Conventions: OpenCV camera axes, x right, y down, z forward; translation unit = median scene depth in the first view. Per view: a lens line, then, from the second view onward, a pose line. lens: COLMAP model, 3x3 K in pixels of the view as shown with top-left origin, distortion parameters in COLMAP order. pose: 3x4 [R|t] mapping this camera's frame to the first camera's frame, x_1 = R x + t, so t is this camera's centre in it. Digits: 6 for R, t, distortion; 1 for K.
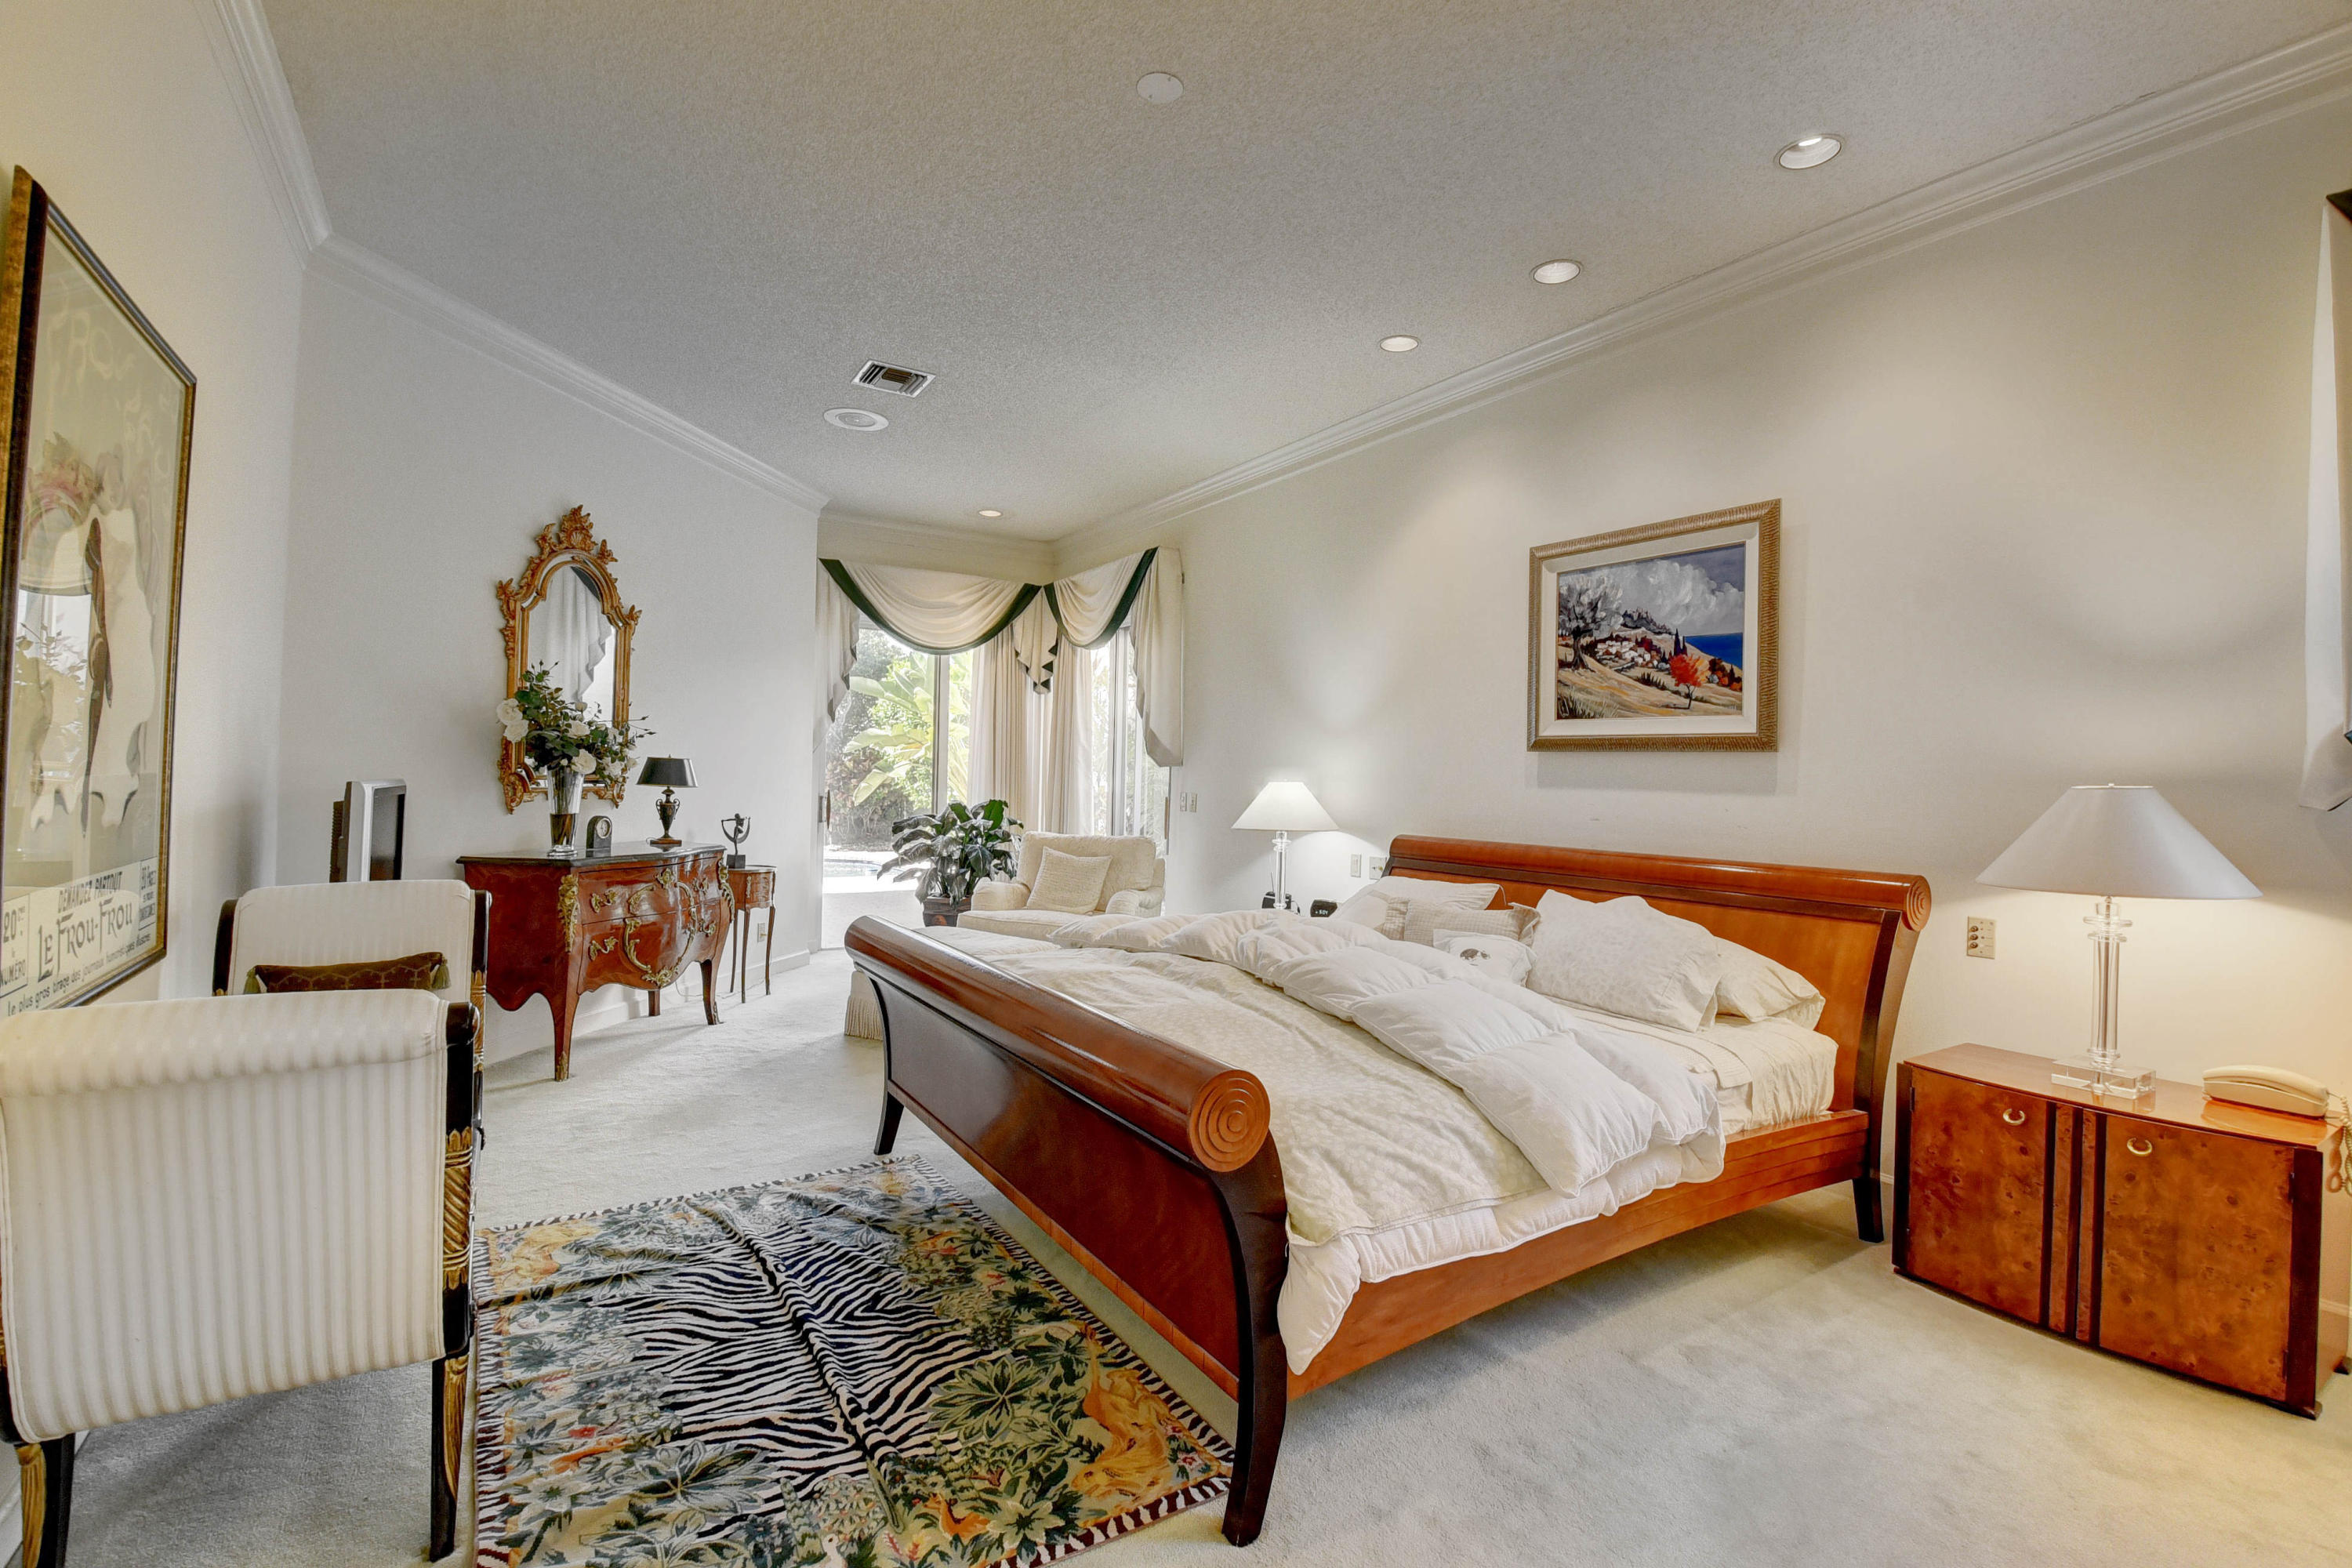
lens RADIAL K [[1026.5, 0, 1067.1], [0, 1026.5, 750.6], [0, 0, 1]] dist [-0.004985, -0.009513]
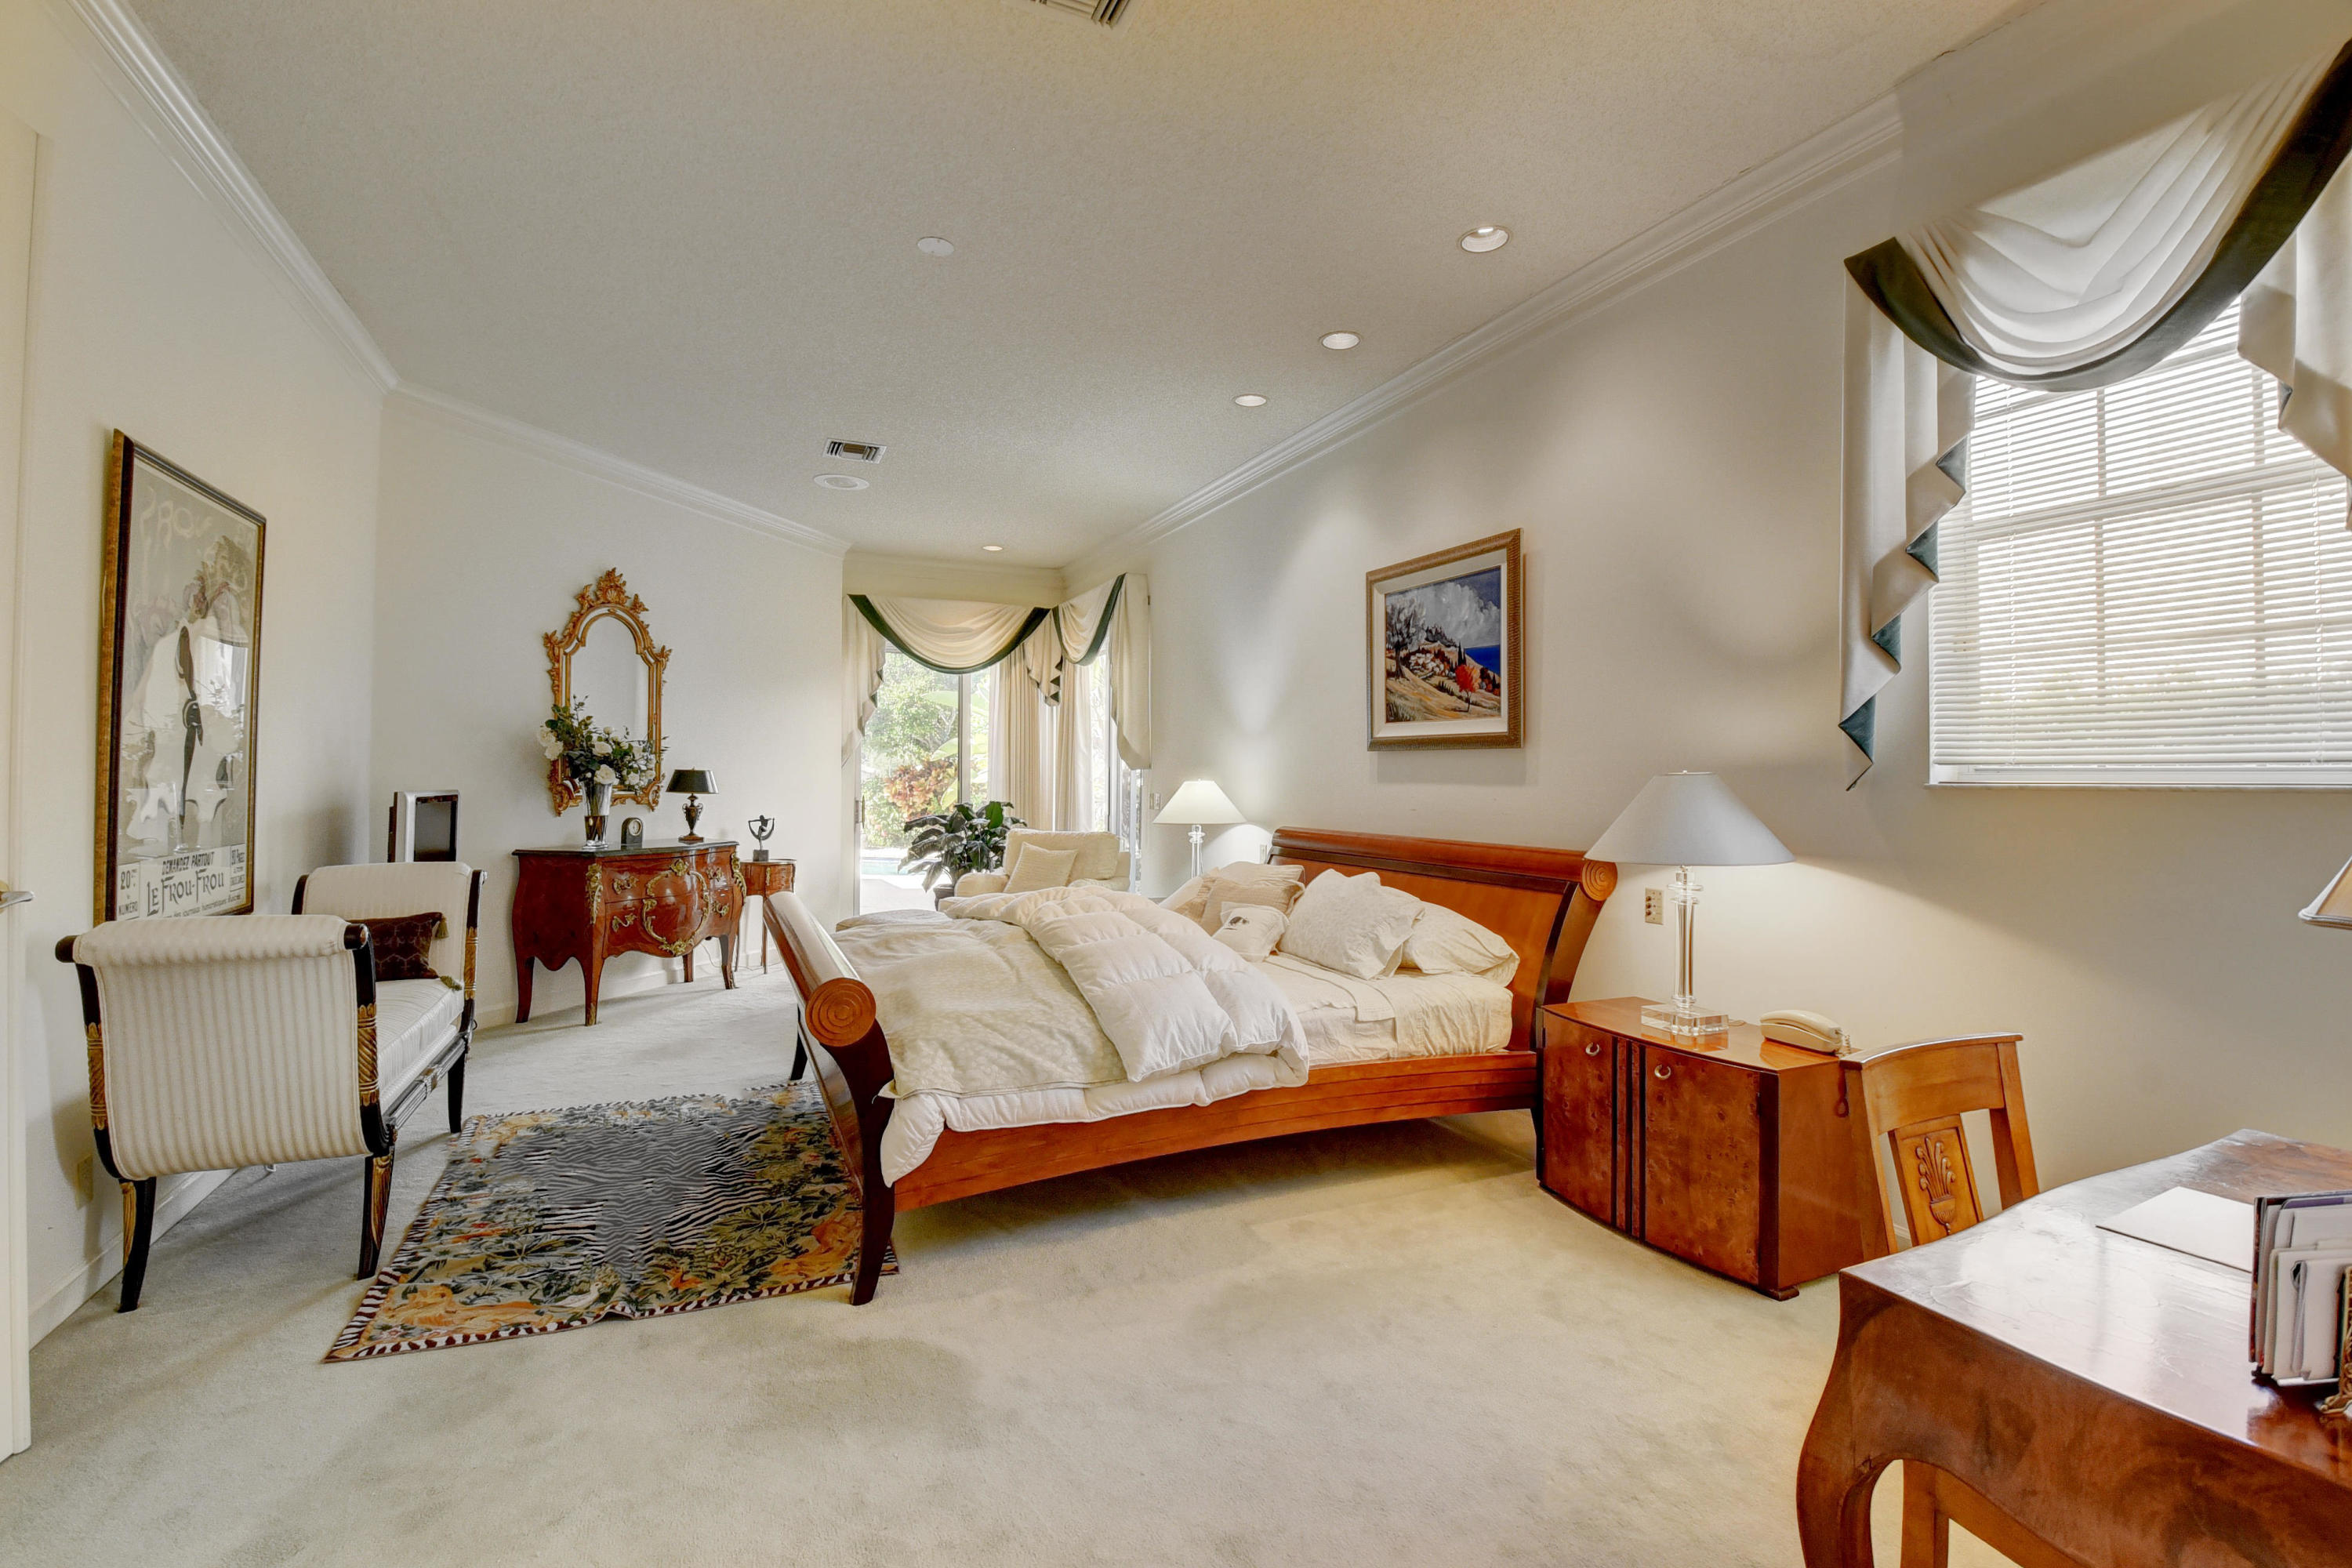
lens RADIAL K [[1026.5, 0, 1084.3], [0, 1026.5, 745.8], [0, 0, 1]] dist [-0.004985, -0.009513]
pose [[0.989733, -0.021090, -0.141365, 0.430986], [0.019733, 0.999745, -0.010992, 0.002214], [0.141561, 0.008090, 0.989896, -0.245928]]
